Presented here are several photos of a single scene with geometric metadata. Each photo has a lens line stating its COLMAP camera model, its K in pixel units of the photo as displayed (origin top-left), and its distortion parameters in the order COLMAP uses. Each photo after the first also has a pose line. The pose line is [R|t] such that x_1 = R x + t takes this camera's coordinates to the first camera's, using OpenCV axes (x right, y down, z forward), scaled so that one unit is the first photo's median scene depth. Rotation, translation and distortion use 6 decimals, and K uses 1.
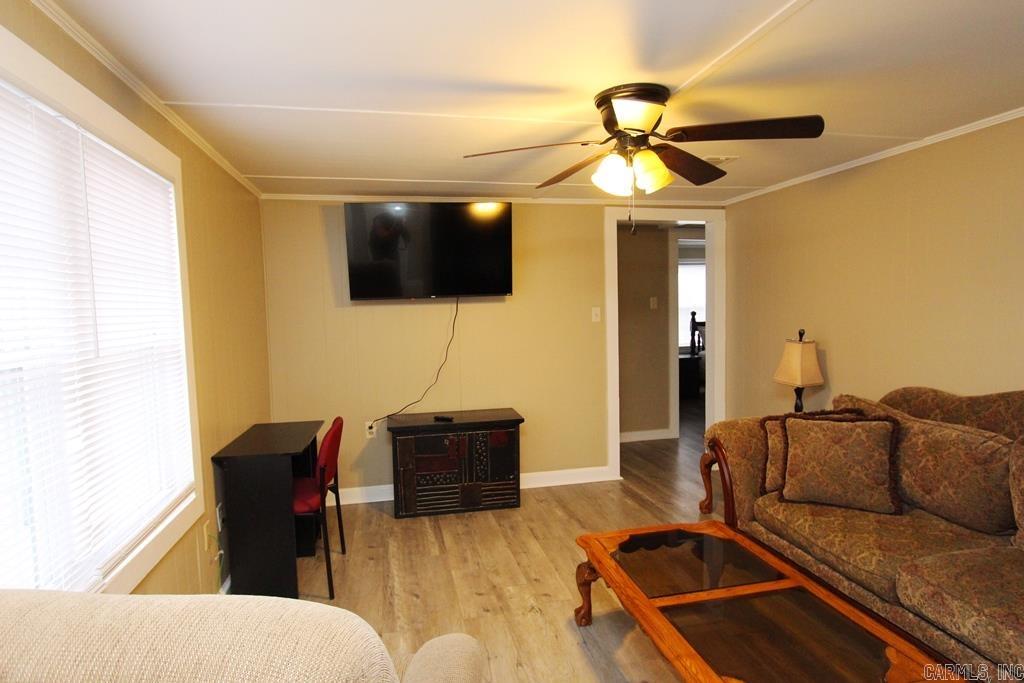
lens RADIAL K [[572.9, 0, 512.3], [0, 572.9, 349.6], [0, 0, 1]] dist [-0.032496, 0.000426]
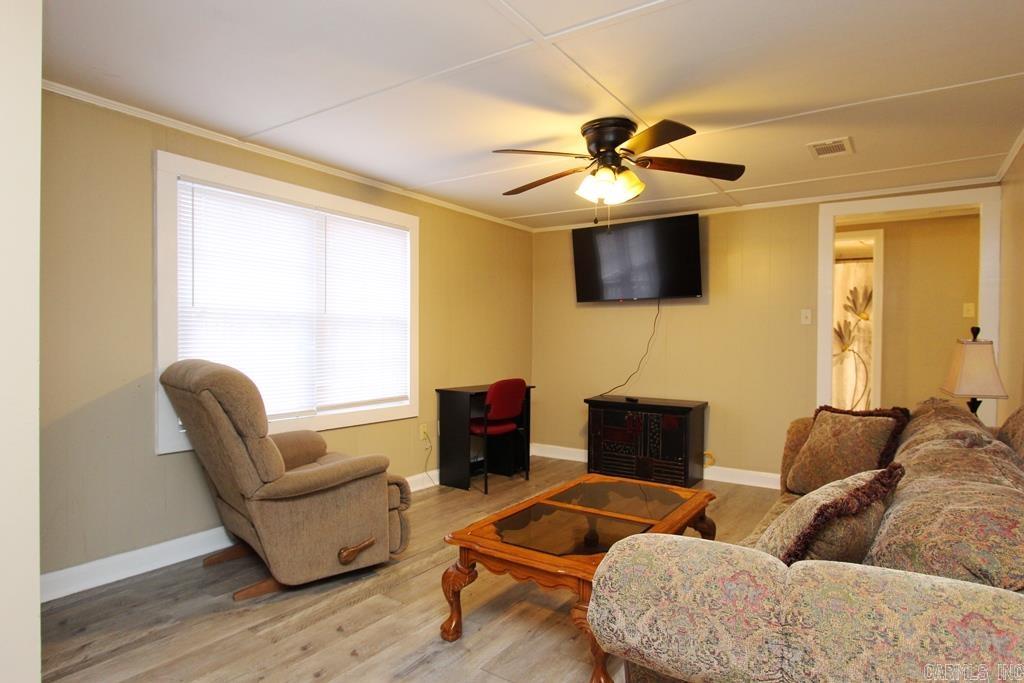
lens RADIAL K [[572.9, 0, 512.3], [0, 572.9, 349.6], [0, 0, 1]] dist [-0.032496, 0.000426]
pose [[0.686954, 0.043409, -0.725403, 0.635300], [-0.078862, 0.996772, -0.015035, 0.059416], [0.722409, 0.067535, 0.688160, -0.011414]]
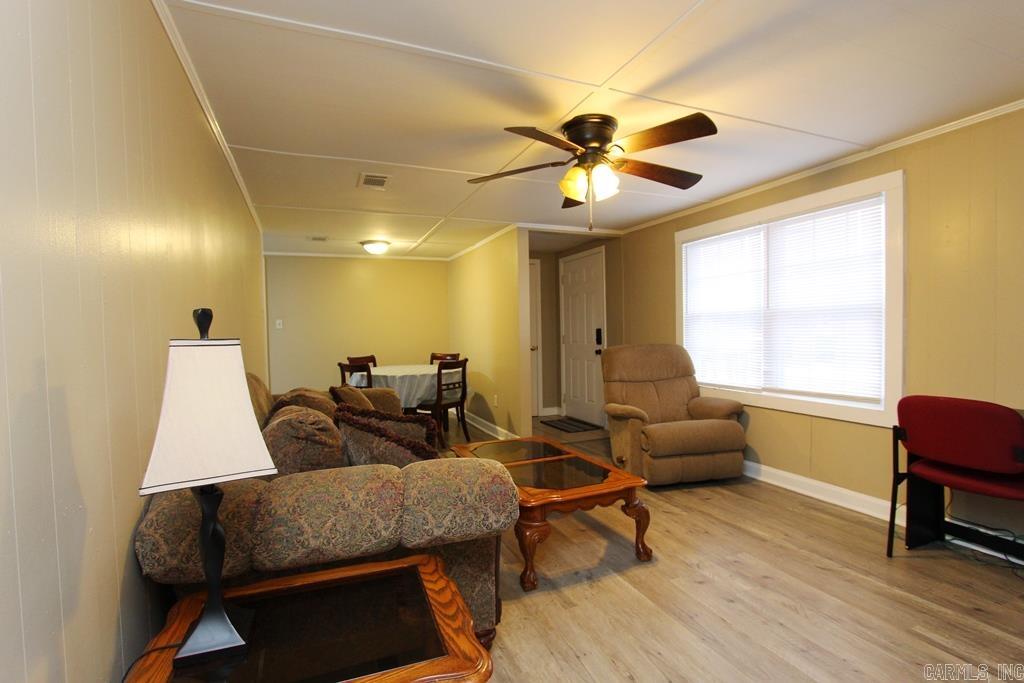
lens RADIAL K [[472.5, 0, 510.1], [0, 472.5, 346.6], [0, 0, 1]] dist [-0.025806, 0.005178]
pose [[-0.981893, 0.047936, -0.183271, 0.383245], [0.028489, 0.993818, 0.107308, -0.036213], [0.187282, 0.100143, -0.977188, 1.297212]]
